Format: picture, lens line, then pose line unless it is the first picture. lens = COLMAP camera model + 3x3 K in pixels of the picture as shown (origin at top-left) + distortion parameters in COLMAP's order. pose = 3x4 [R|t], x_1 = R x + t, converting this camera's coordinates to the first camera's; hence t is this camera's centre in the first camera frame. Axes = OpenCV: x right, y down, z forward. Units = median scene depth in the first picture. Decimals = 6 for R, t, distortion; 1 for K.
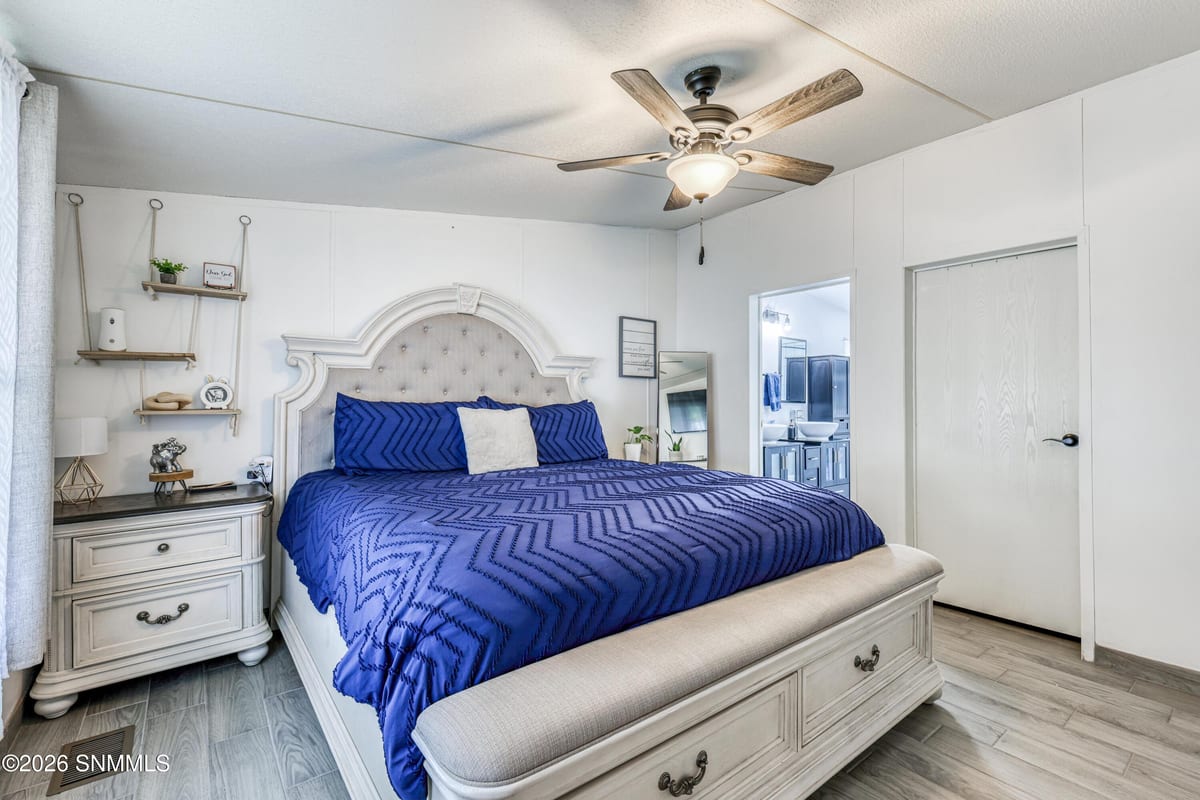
lens RADIAL K [[524.1, 0, 602.1], [0, 524.1, 400.0], [0, 0, 1]] dist [0.003003, 0.000720]
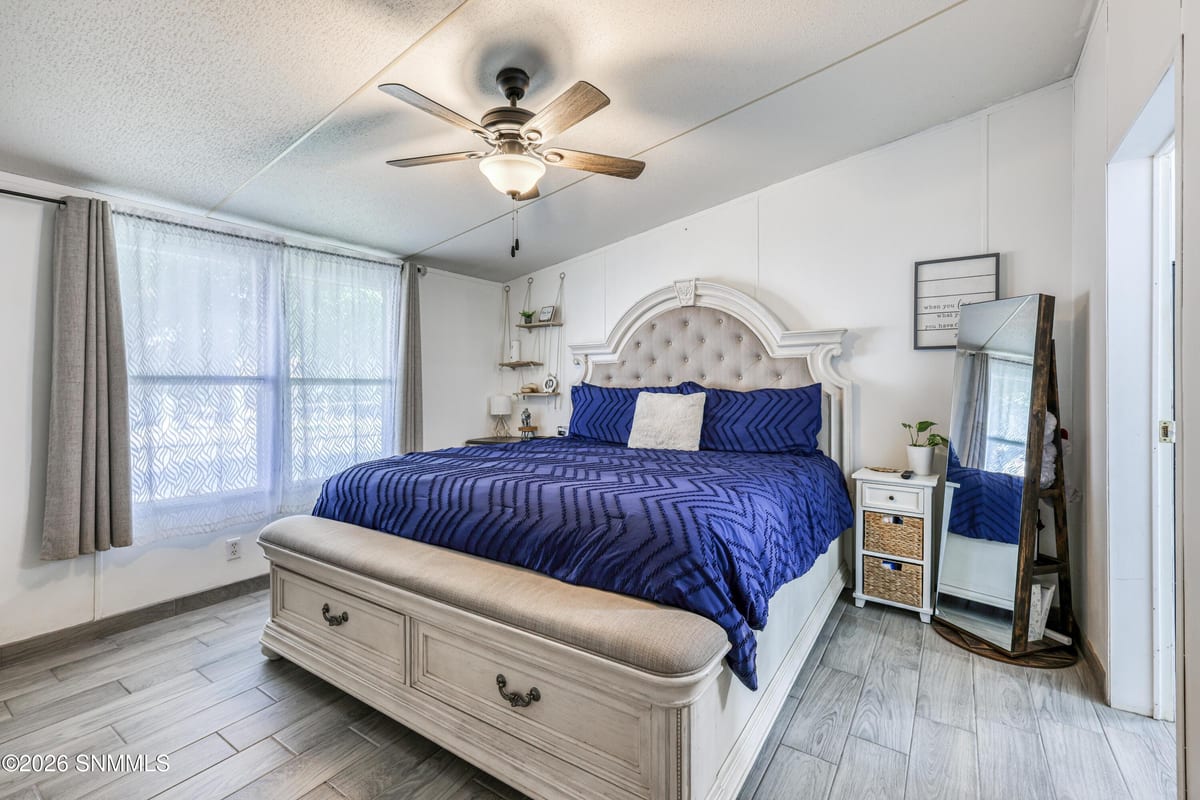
lens RADIAL K [[524.1, 0, 602.2], [0, 524.1, 394.5], [0, 0, 1]] dist [0.003003, 0.000720]
pose [[0.321844, 0.002533, -0.946789, 0.772980], [0.006263, 0.999969, 0.004804, 0.013794], [0.946772, -0.007476, 0.321818, 0.517202]]
